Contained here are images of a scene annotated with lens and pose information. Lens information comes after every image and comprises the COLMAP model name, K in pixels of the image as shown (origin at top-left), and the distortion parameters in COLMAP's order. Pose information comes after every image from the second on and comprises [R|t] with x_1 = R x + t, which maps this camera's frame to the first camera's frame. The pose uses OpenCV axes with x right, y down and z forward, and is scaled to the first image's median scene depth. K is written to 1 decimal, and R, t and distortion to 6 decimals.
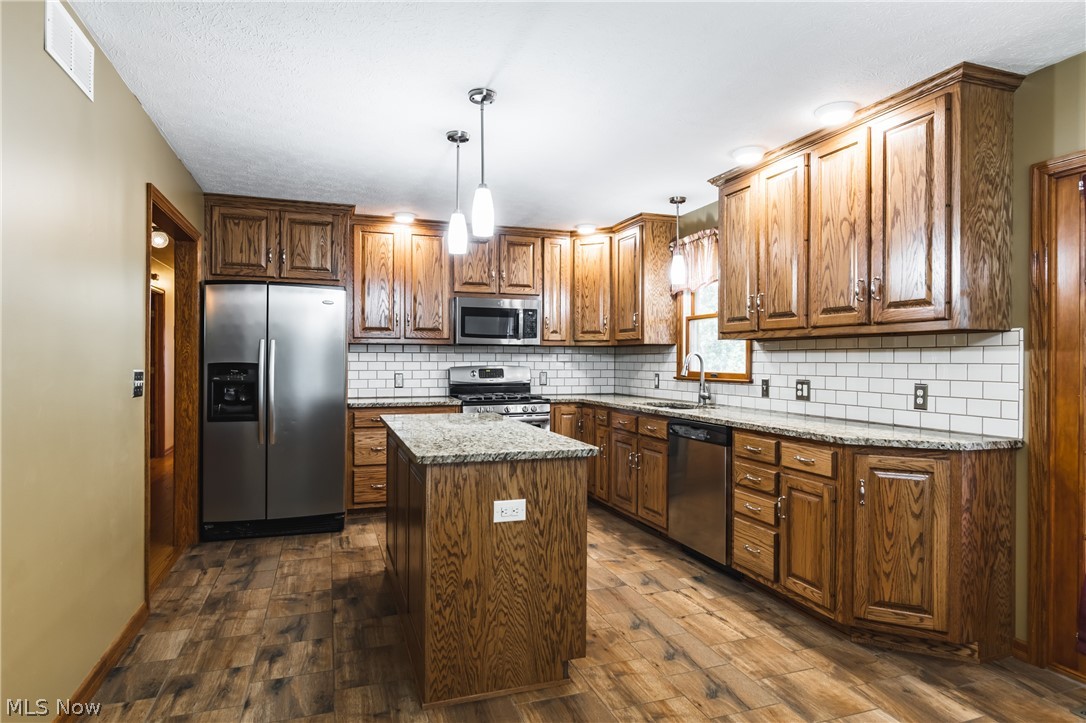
lens RADIAL K [[622.8, 0, 547.0], [0, 622.8, 357.8], [0, 0, 1]] dist [0.002808, -0.010232]
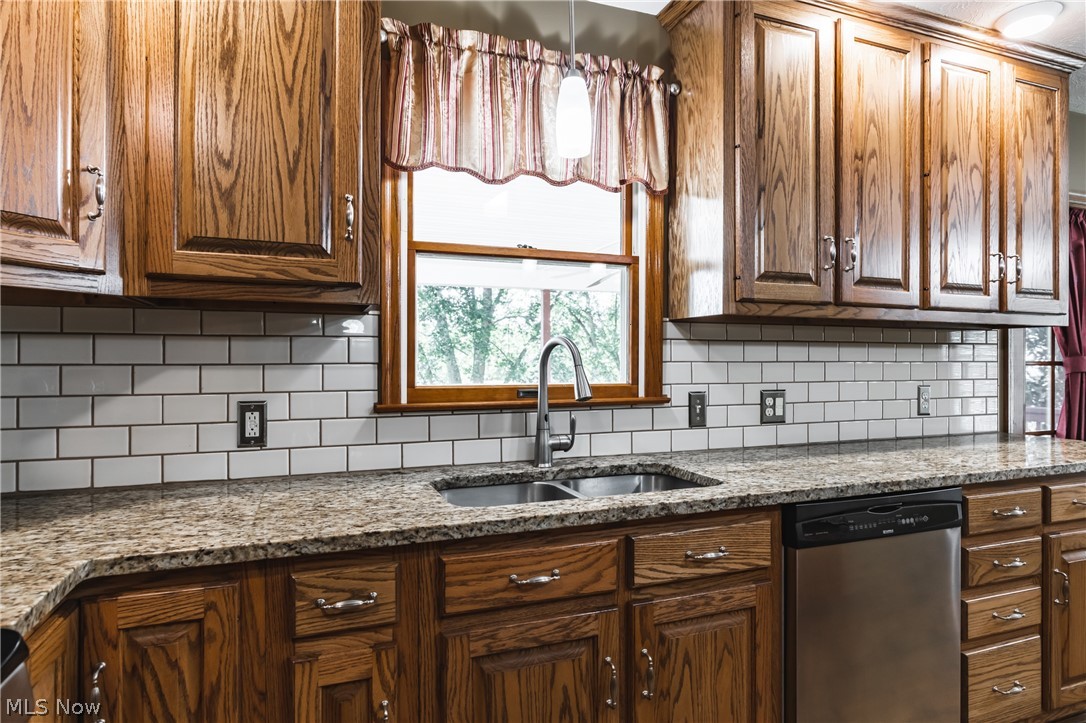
lens RADIAL K [[622.8, 0, 547.0], [0, 622.8, 357.8], [0, 0, 1]] dist [0.002808, -0.010232]
pose [[-0.024170, 0.001156, 0.999707, -0.284884], [-0.003174, 0.999994, -0.001233, 0.007527], [-0.999703, -0.003202, -0.024166, 1.775635]]
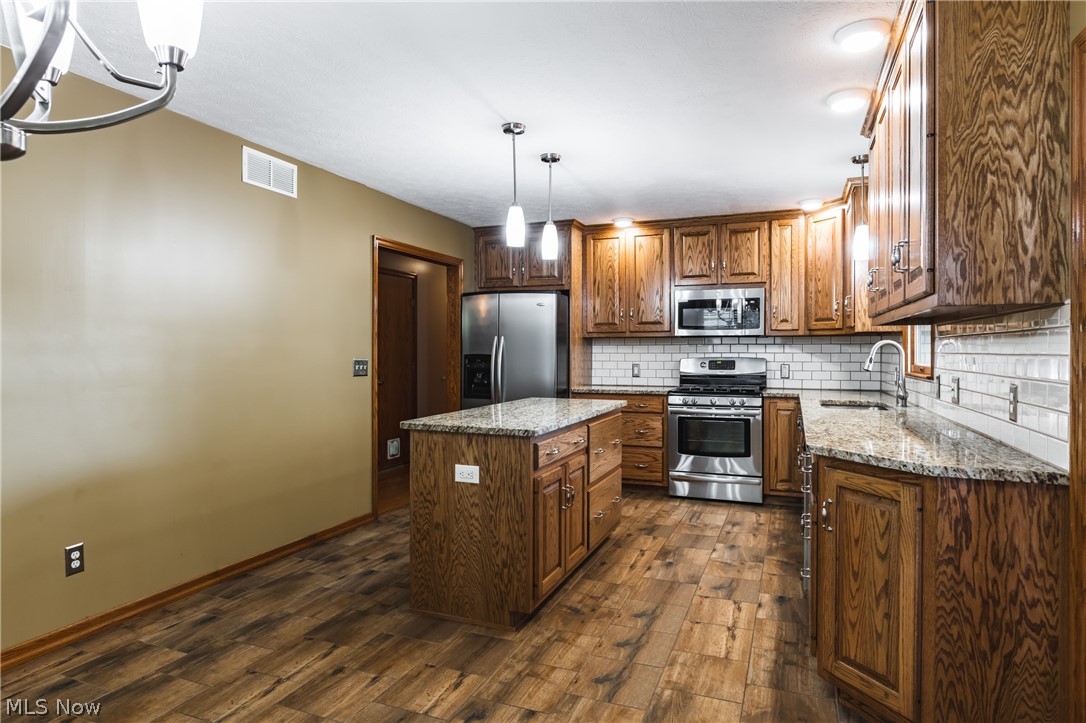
lens RADIAL K [[622.8, 0, 547.0], [0, 622.8, 357.8], [0, 0, 1]] dist [0.002808, -0.010232]
pose [[0.751814, 0.004794, -0.659358, 0.767283], [0.003415, 0.999932, 0.011164, 0.003113], [0.659367, -0.010645, 0.751746, 0.162729]]
